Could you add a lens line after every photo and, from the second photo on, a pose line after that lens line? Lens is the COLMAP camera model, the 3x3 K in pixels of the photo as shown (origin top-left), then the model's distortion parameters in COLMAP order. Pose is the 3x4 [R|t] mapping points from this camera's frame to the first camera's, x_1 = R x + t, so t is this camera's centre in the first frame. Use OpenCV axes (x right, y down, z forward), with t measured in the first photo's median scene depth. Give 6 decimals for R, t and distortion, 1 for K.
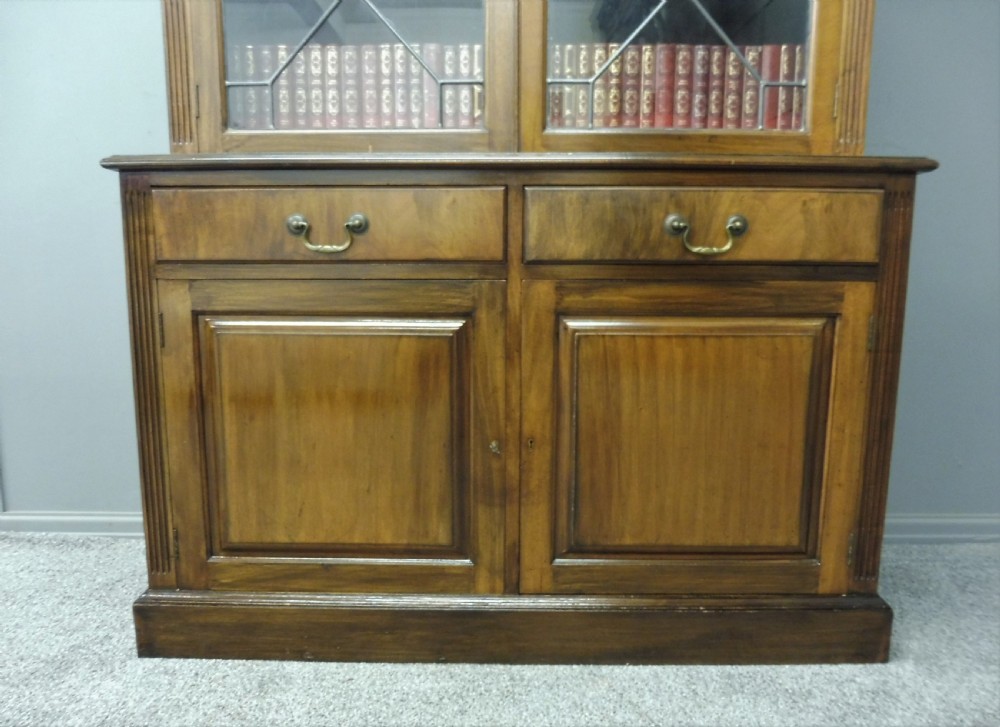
lens RADIAL K [[748.4, 0, 495.3], [0, 748.4, 385.6], [0, 0, 1]] dist [-0.039991, -0.002864]
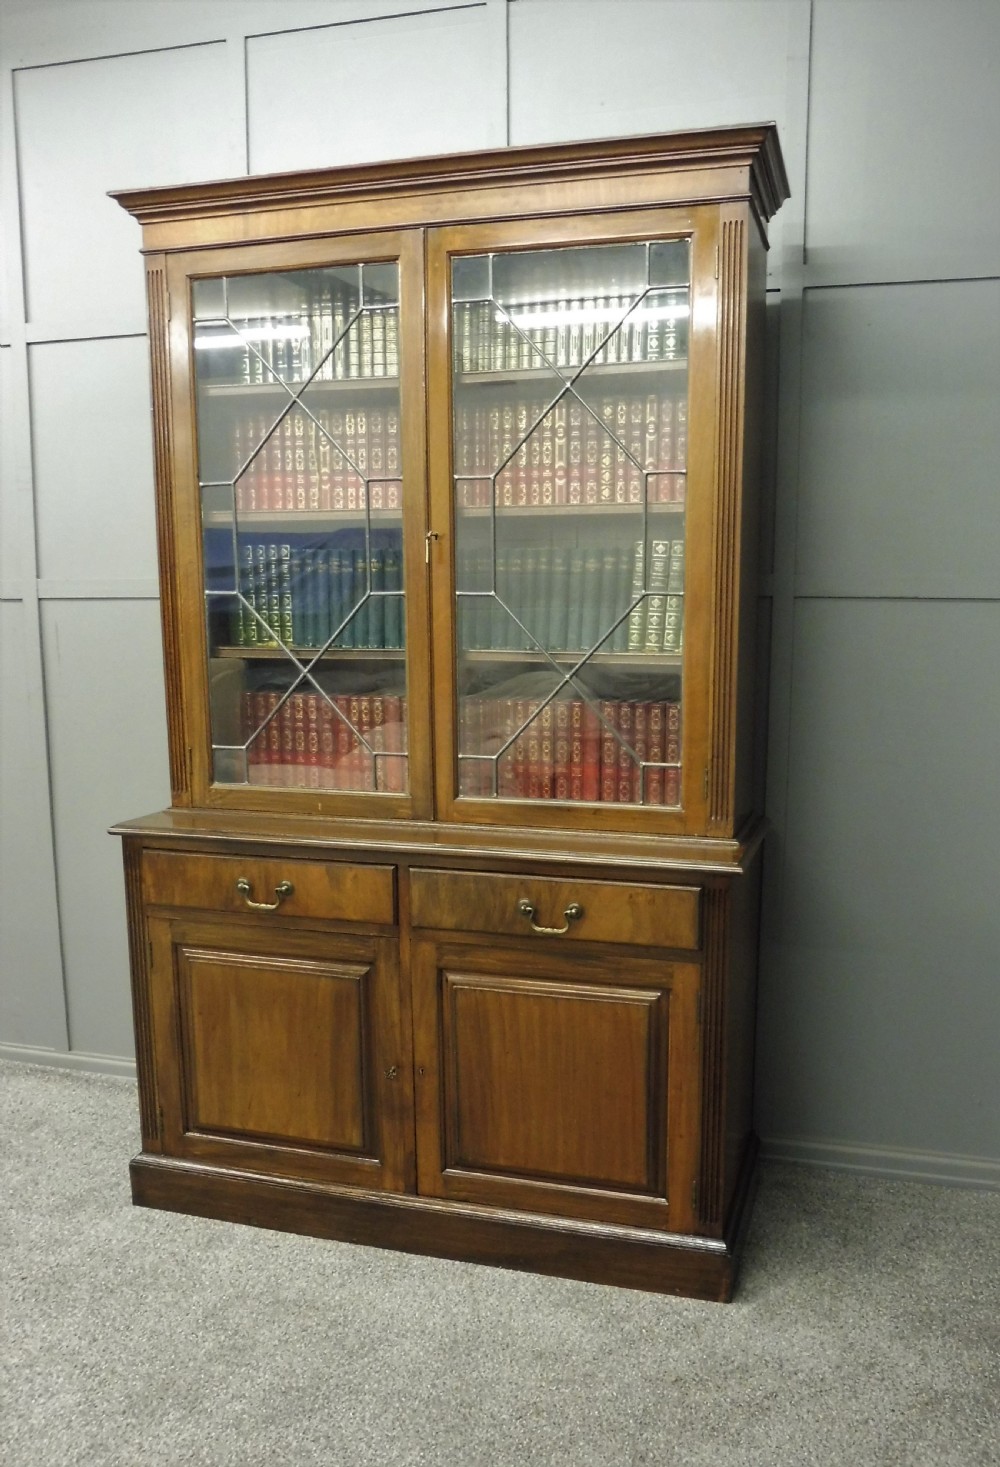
lens RADIAL K [[1144.6, 0, 590.8], [0, 1144.6, 787.6], [0, 0, 1]] dist [-0.021940, -0.060531]
pose [[0.969615, 0.041391, -0.241108, 0.735171], [-0.042364, 0.999102, 0.001151, -0.391195], [0.240939, 0.009099, 0.970498, -0.712559]]
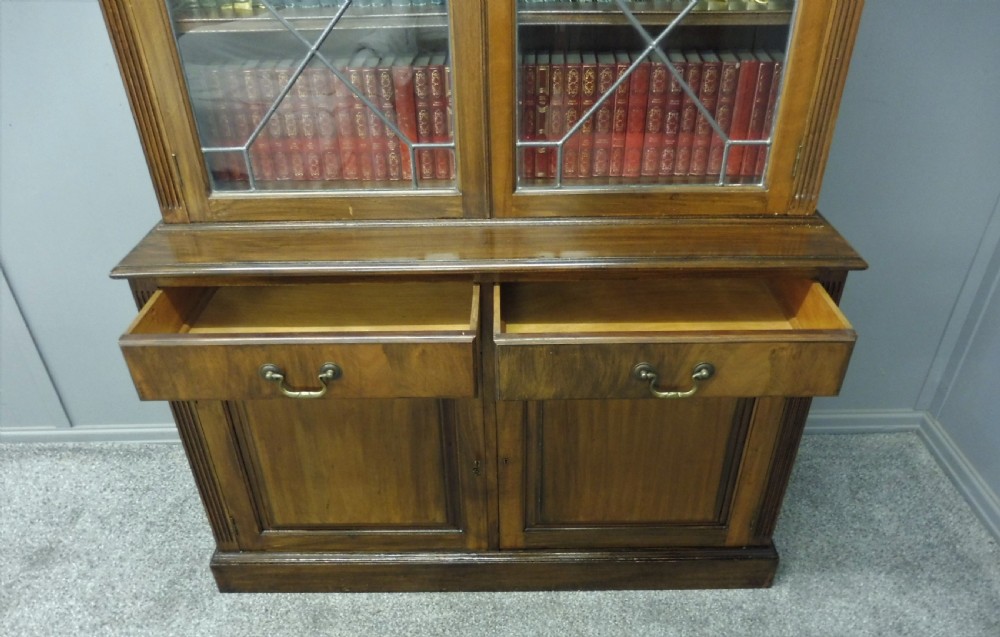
lens RADIAL K [[732.5, 0, 505.8], [0, 732.5, 383.0], [0, 0, 1]] dist [-0.029486, -0.016895]
pose [[0.999793, -0.019894, 0.004173, 0.046046], [0.016130, 0.901386, 0.432715, -0.576784], [-0.012370, -0.432559, 0.901521, -0.049374]]
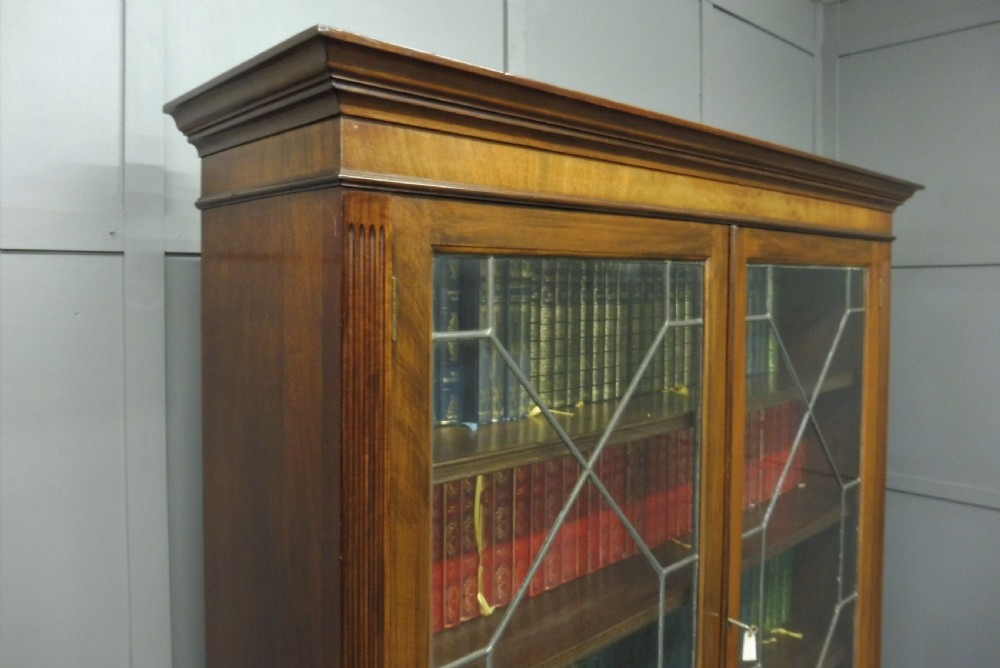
lens RADIAL K [[735.9, 0, 502.8], [0, 735.9, 290.3], [0, 0, 1]] dist [-0.054578, -0.003288]
pose [[0.731903, -0.009380, 0.681344, -0.725987], [0.110736, 0.988251, -0.105348, -1.104521], [-0.672351, 0.152554, 0.724343, 0.489360]]
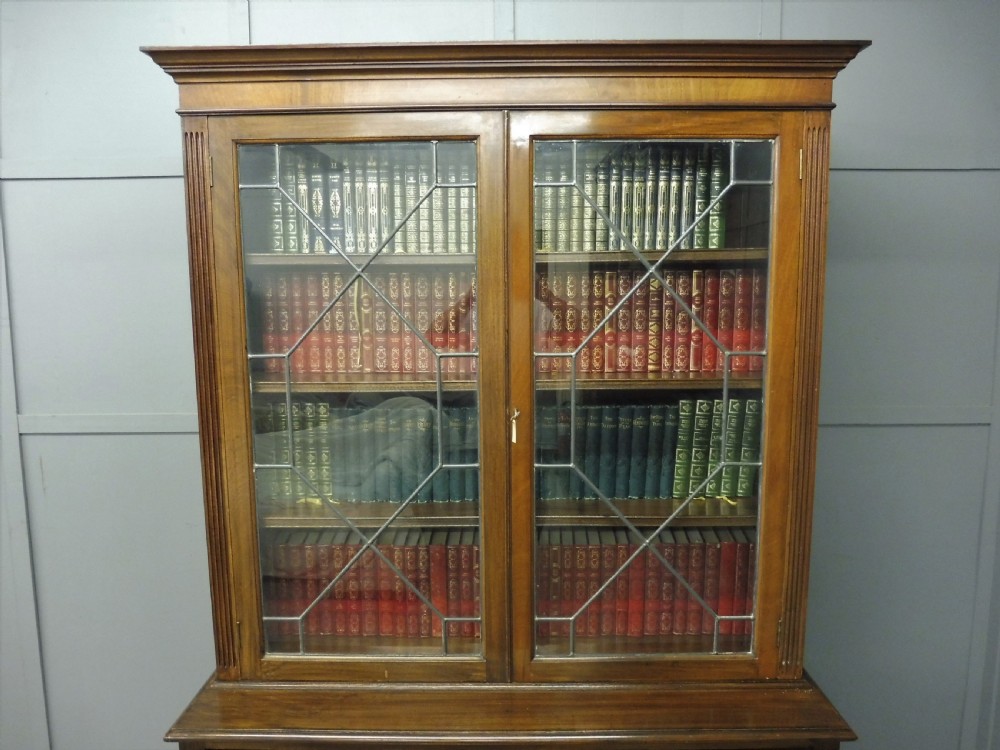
lens RADIAL K [[726.9, 0, 503.7], [0, 726.9, 378.1], [0, 0, 1]] dist [-0.044673, 0.010441]
pose [[0.999958, -0.008727, 0.002792, 0.021014], [0.008829, 0.999216, -0.038601, -0.788062], [-0.002453, 0.038624, 0.999251, -0.176048]]
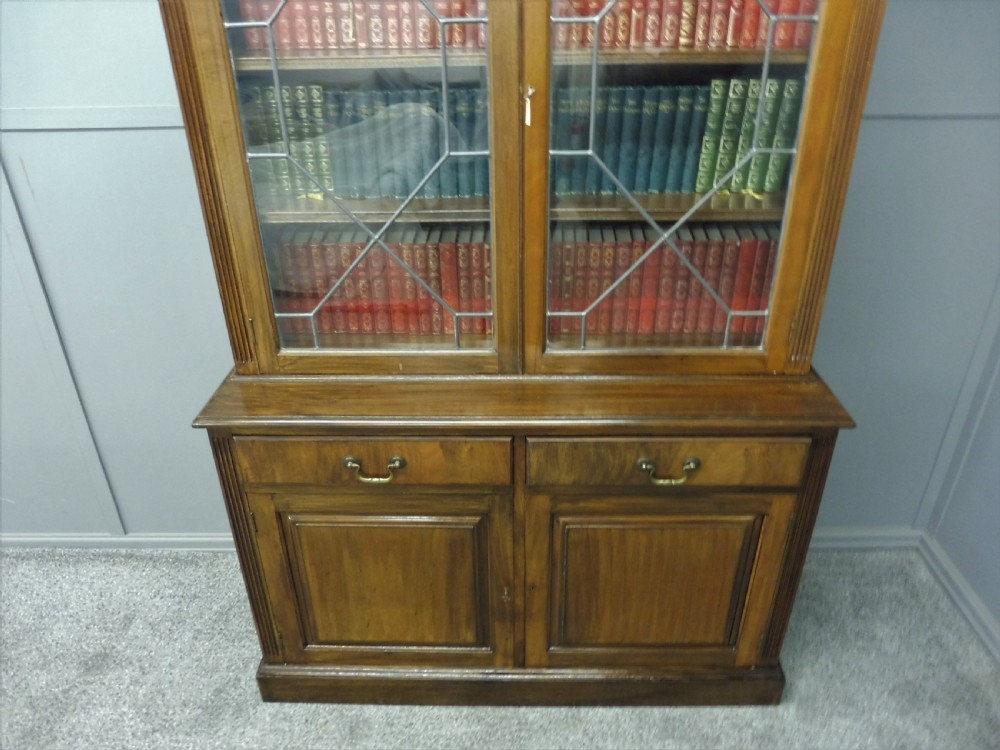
lens RADIAL K [[726.9, 0, 503.4], [0, 726.9, 380.3], [0, 0, 1]] dist [-0.044673, 0.010441]
pose [[0.999881, -0.008857, -0.012618, 0.014872], [0.012548, 0.943049, 0.332417, -0.730431], [0.008955, -0.332536, 0.943048, -0.128632]]
